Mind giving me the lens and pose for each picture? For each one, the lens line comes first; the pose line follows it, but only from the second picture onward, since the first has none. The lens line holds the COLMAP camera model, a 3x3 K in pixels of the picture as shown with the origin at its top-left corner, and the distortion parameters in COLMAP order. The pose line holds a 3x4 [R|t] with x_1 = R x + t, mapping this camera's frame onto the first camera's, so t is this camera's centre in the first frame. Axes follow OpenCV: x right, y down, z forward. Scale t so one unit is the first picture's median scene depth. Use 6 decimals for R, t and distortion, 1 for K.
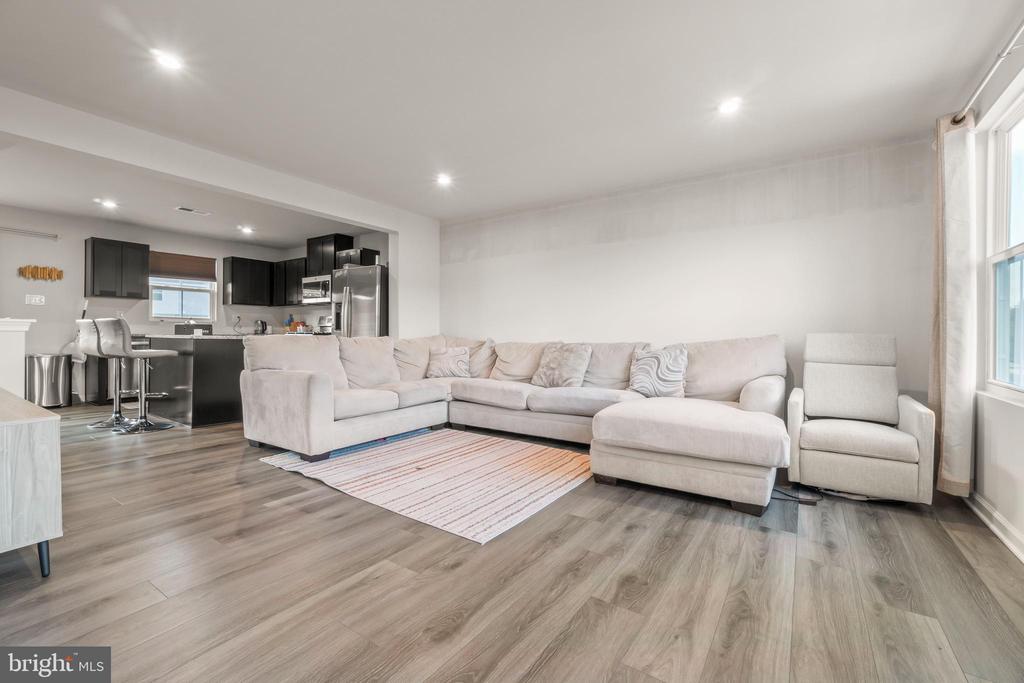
lens RADIAL K [[437.5, 0, 512.0], [0, 437.5, 341.5], [0, 0, 1]] dist [-0.005099, -0.000564]
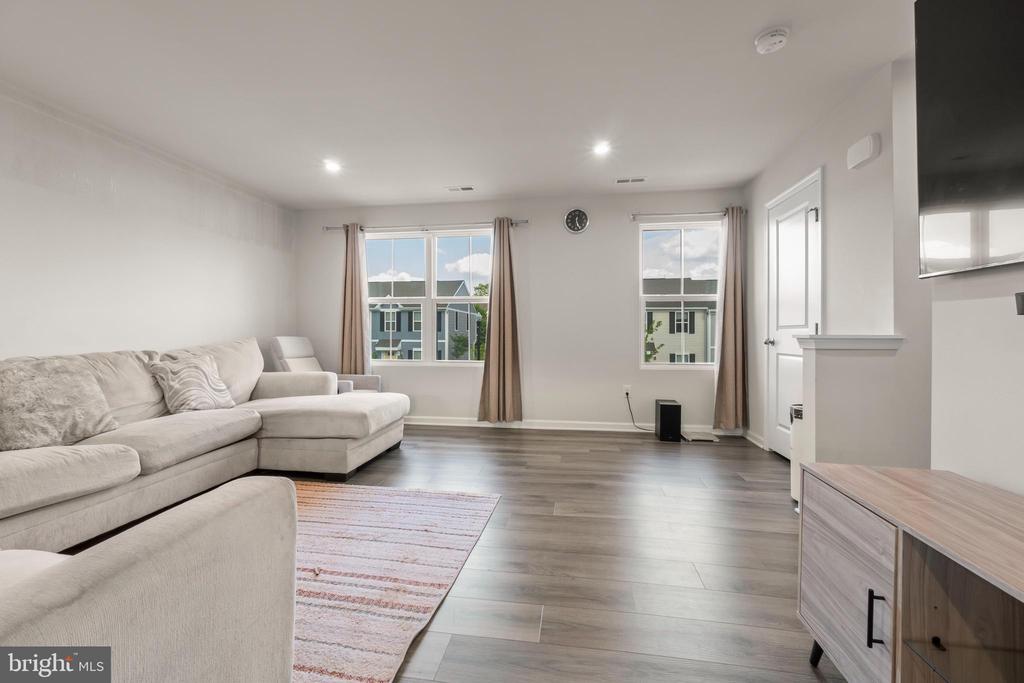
lens RADIAL K [[447.6, 0, 508.6], [0, 447.6, 331.4], [0, 0, 1]] dist [-0.004748, -0.000268]
pose [[-0.419776, -0.009456, 0.907578, -0.654386], [0.008503, 0.999861, 0.014351, -0.034658], [-0.907588, 0.013742, -0.419638, 0.757935]]
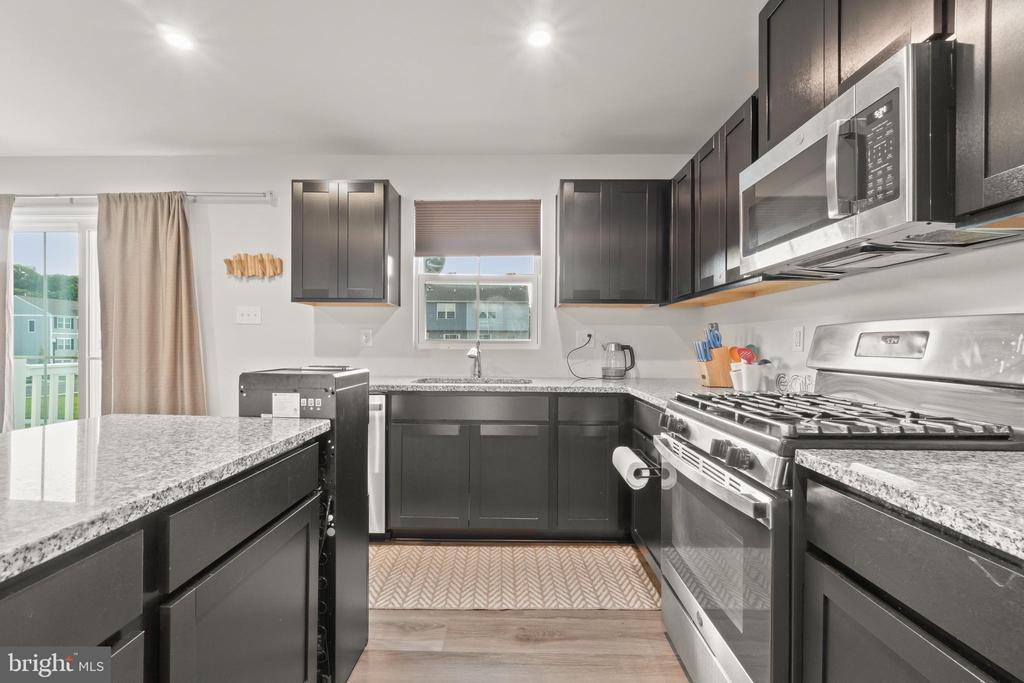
lens RADIAL K [[437.5, 0, 512.0], [0, 437.5, 341.5], [0, 0, 1]] dist [-0.005099, -0.000564]
pose [[0.542520, -0.010394, -0.839979, -0.570910], [-0.015737, 0.999622, -0.022533, -0.071345], [0.839896, 0.025443, 0.542151, 1.266597]]
